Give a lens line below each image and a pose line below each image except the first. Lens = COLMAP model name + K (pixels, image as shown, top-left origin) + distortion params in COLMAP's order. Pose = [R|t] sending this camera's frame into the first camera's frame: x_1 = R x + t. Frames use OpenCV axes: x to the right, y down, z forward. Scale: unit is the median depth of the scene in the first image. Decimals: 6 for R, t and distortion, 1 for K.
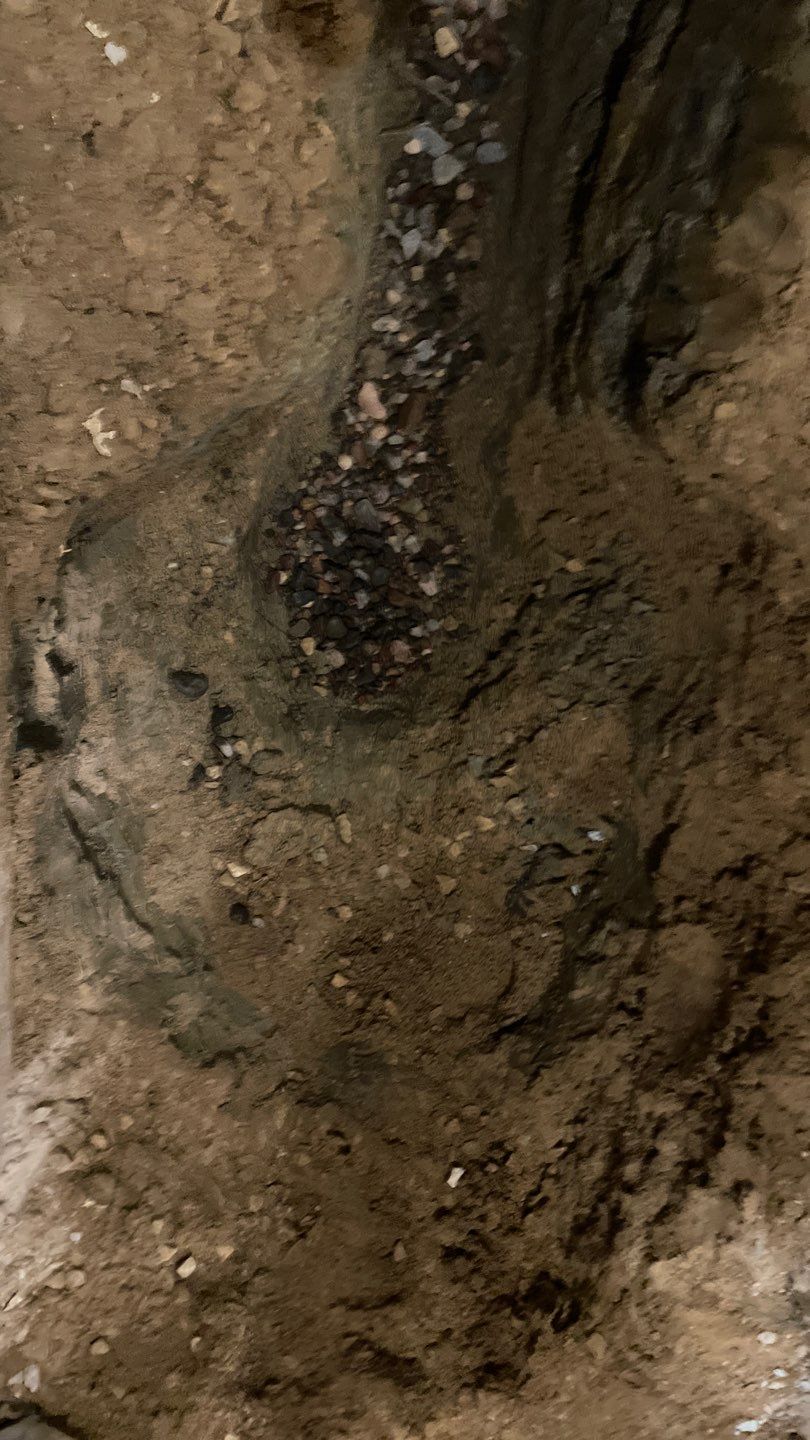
lens RADIAL K [[1120.2, 0, 406.1], [0, 1120.2, 700.5], [0, 0, 1]] dist [0.077263, -0.133078]
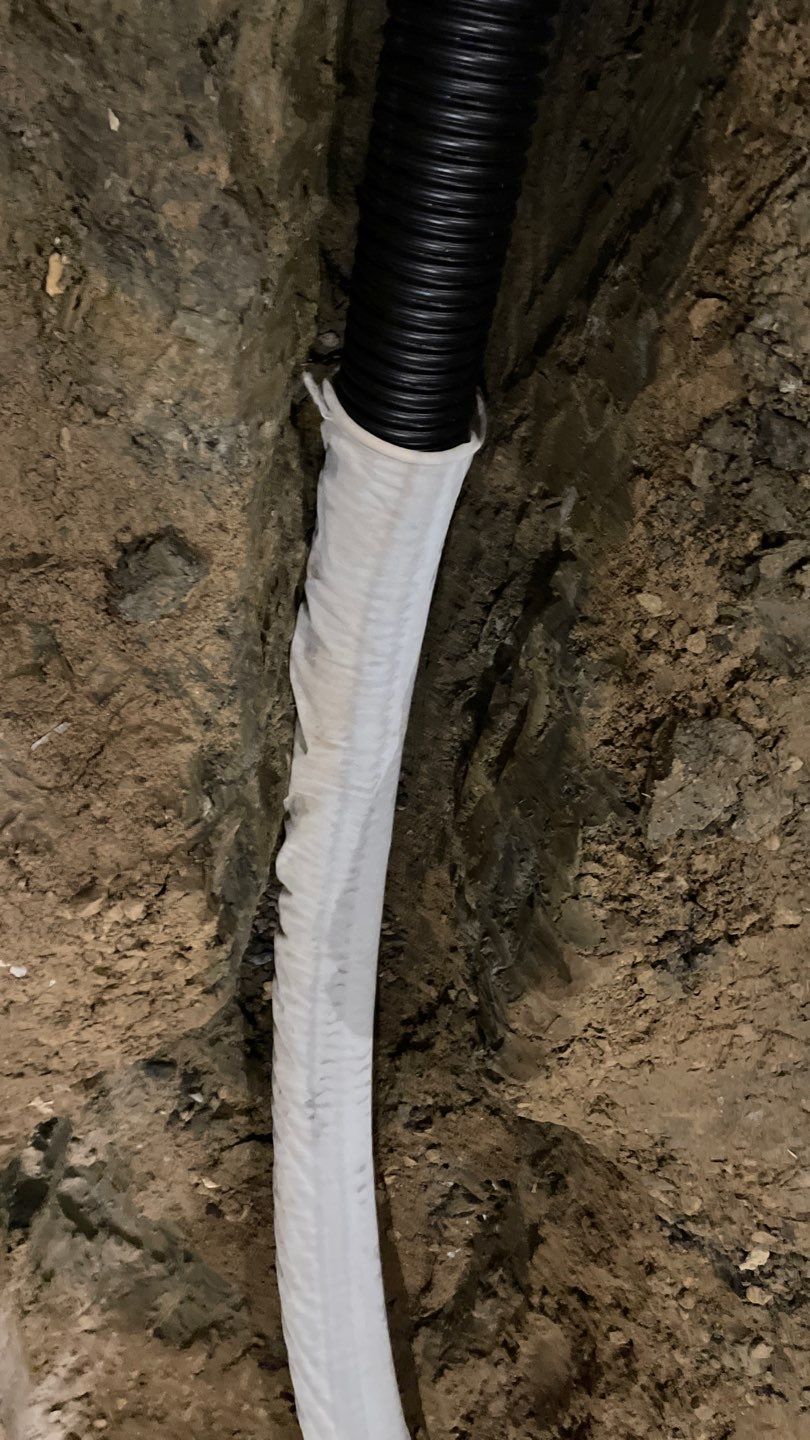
lens RADIAL K [[1120.2, 0, 406.1], [0, 1120.2, 700.5], [0, 0, 1]] dist [0.077263, -0.133078]
pose [[0.996322, 0.016497, -0.084089, 0.166909], [-0.001619, 0.984742, 0.174011, -0.614666], [0.085677, -0.173235, 0.981147, -0.110948]]
